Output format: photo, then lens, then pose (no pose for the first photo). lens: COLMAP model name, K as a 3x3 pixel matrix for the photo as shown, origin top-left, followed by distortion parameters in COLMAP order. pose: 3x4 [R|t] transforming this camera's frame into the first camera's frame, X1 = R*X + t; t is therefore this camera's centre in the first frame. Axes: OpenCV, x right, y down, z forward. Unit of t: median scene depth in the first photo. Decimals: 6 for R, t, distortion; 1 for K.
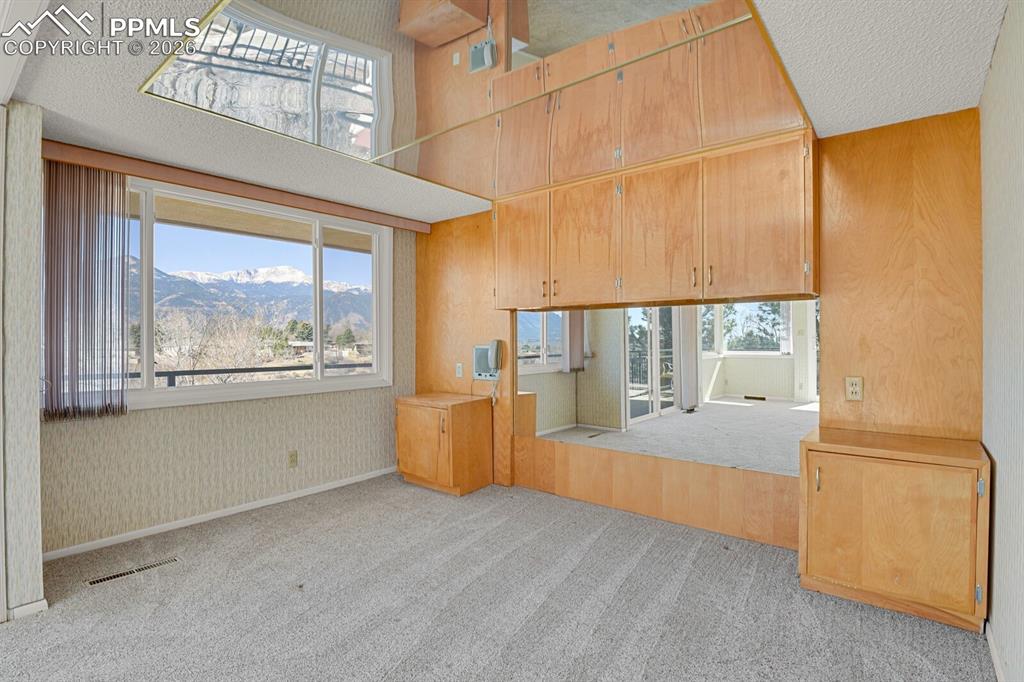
lens RADIAL K [[505.0, 0, 512.0], [0, 505.0, 341.0], [0, 0, 1]] dist [-0.037510, -0.000291]
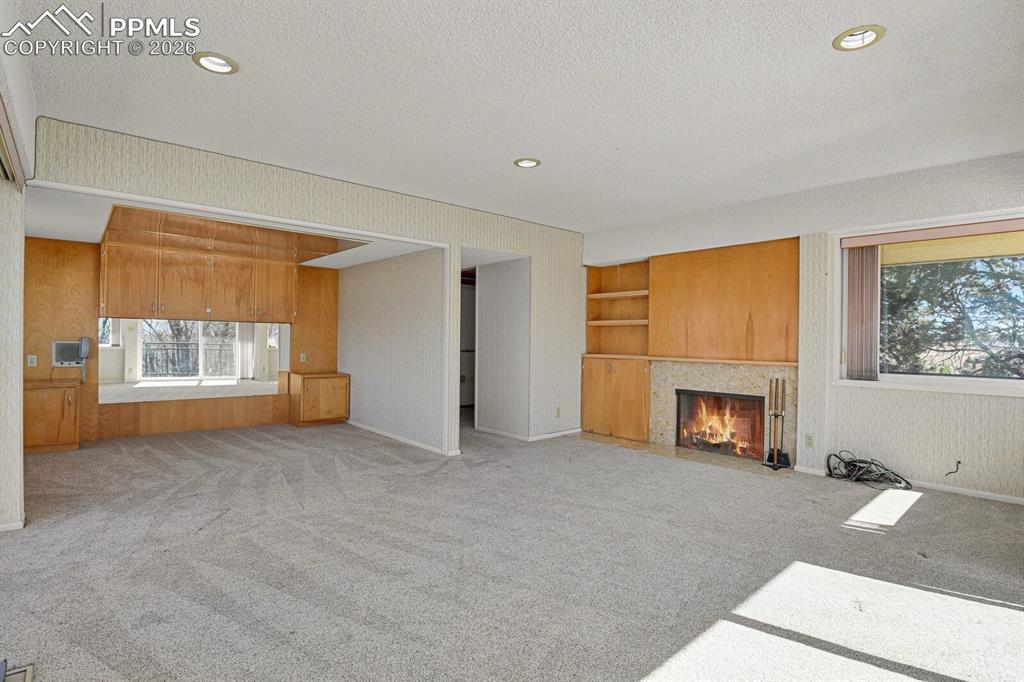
lens RADIAL K [[505.0, 0, 512.0], [0, 505.0, 341.0], [0, 0, 1]] dist [-0.037510, -0.000291]
pose [[0.160016, 0.003119, 0.987110, -1.175095], [-0.015789, 0.999875, -0.000600, -0.010035], [-0.986988, -0.015489, 0.160045, -0.377712]]
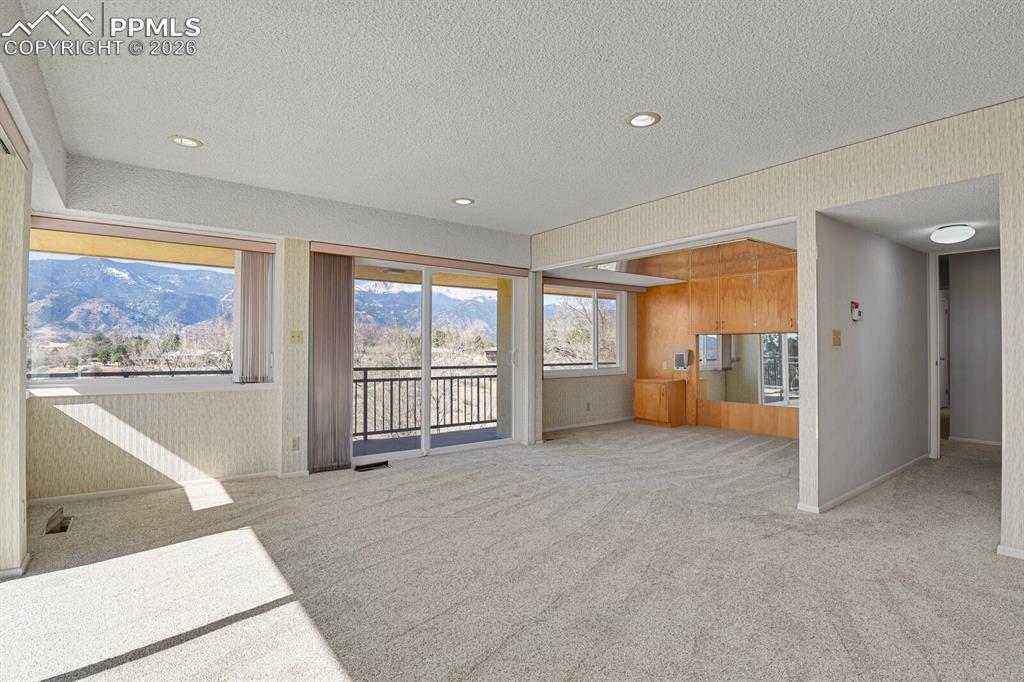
lens RADIAL K [[505.0, 0, 512.0], [0, 505.0, 341.0], [0, 0, 1]] dist [-0.037510, -0.000291]
pose [[0.969816, 0.000366, -0.243838, -0.214968], [-0.003787, 0.999901, -0.013561, -0.007613], [0.243809, 0.014075, 0.969721, -1.032861]]
